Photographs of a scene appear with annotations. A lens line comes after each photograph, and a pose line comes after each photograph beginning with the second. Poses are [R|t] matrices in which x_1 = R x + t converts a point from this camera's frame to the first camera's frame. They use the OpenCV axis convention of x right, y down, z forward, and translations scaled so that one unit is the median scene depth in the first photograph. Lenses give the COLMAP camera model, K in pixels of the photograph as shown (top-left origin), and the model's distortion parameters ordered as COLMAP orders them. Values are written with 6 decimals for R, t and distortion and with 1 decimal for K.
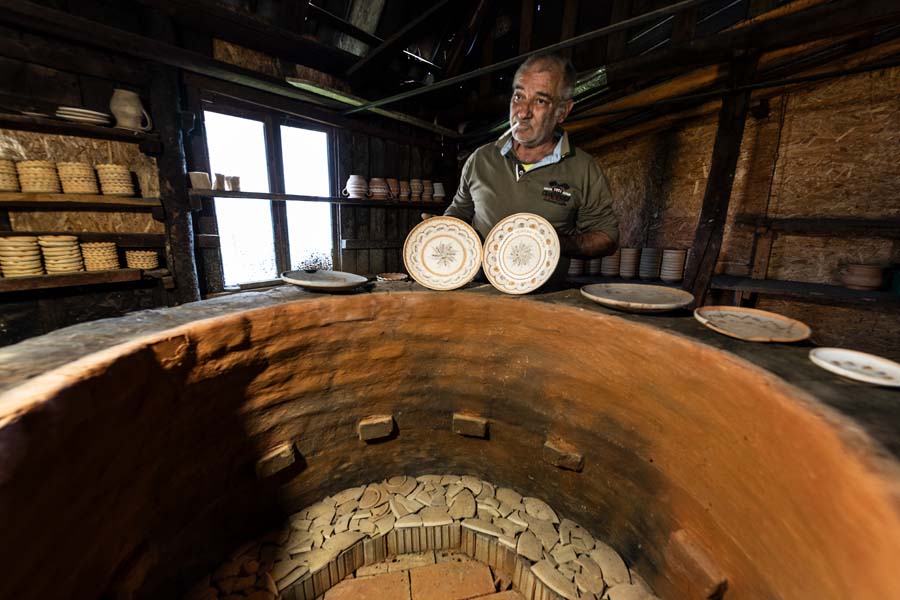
lens RADIAL K [[354.1, 0, 447.7], [0, 354.1, 301.5], [0, 0, 1]] dist [0.000878, -0.002640]
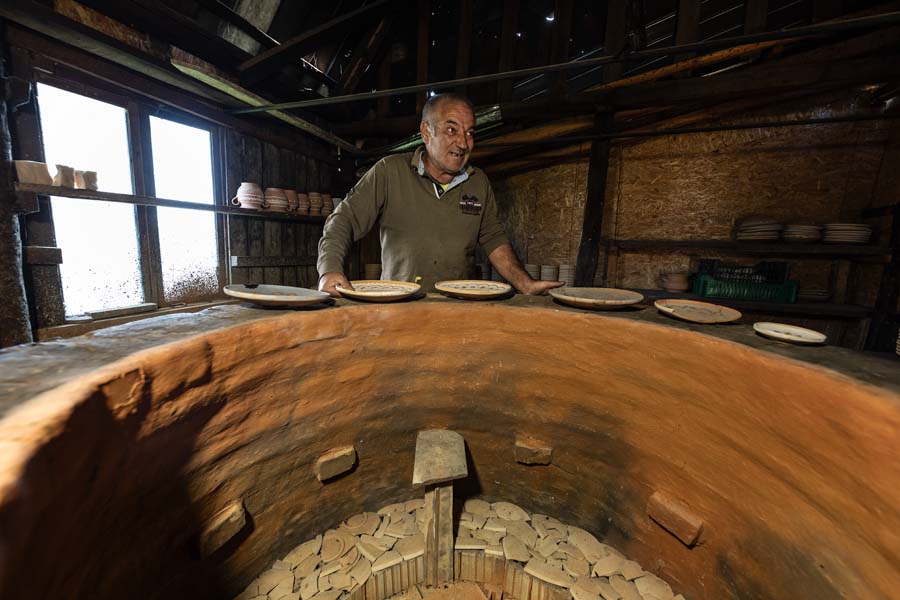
lens RADIAL K [[354.1, 0, 447.7], [0, 354.1, 301.5], [0, 0, 1]] dist [0.000878, -0.002640]
pose [[0.937520, -0.043071, 0.345254, -0.230406], [0.063365, 0.996850, -0.047704, 0.018565], [-0.342112, 0.066600, 0.937296, 0.060281]]
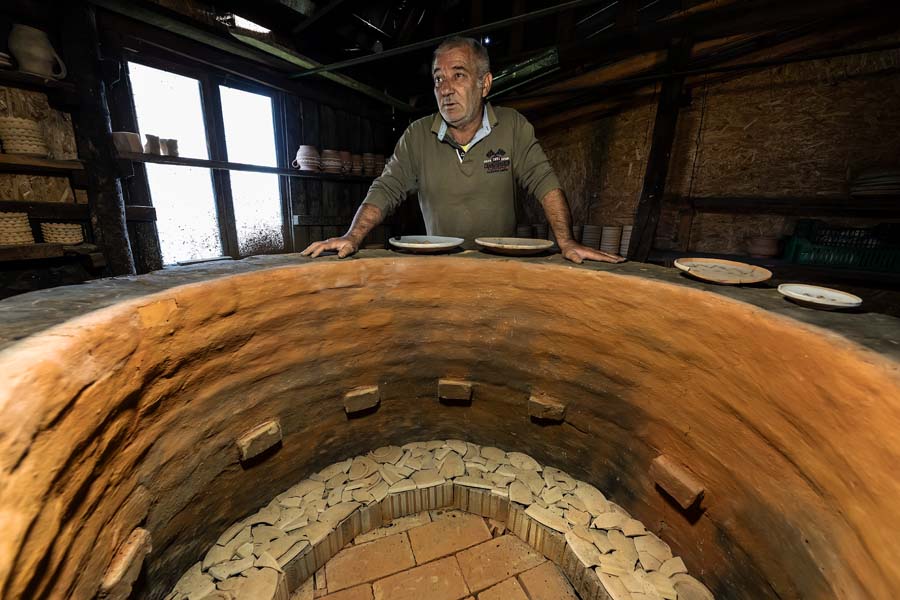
lens RADIAL K [[353.2, 0, 446.8], [0, 353.2, 300.7], [0, 0, 1]] dist [0.001064, -0.002899]
pose [[0.986256, -0.036819, 0.161068, -0.119375], [0.029904, 0.998533, 0.045144, 0.046073], [-0.162494, -0.039706, 0.985910, 0.003339]]
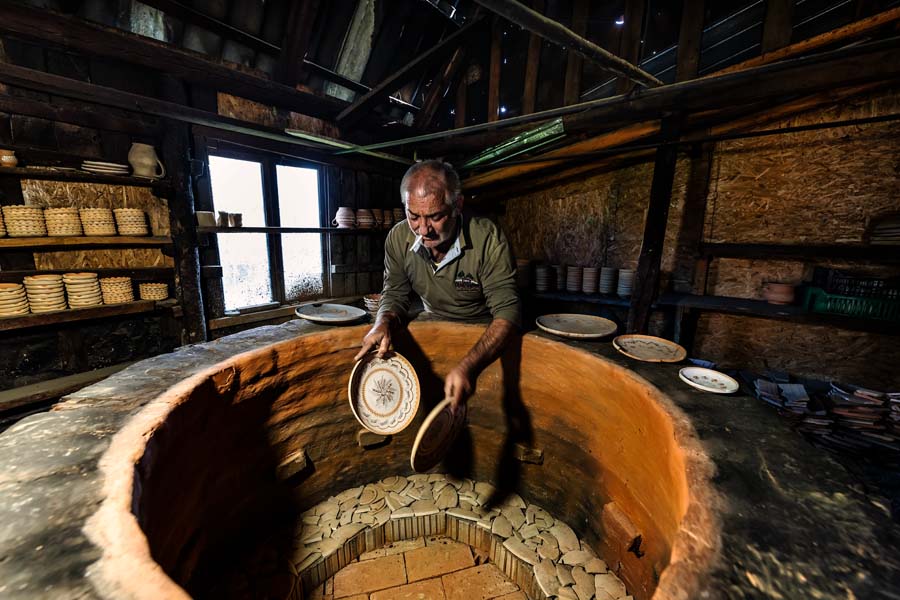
lens RADIAL K [[346.7, 0, 447.1], [0, 346.7, 302.8], [0, 0, 1]] dist [0.002719, -0.000027]
pose [[0.998058, -0.014498, 0.060577, -0.018337], [0.015990, 0.999579, -0.024213, -0.055333], [-0.060200, 0.025135, 0.997870, -0.186115]]
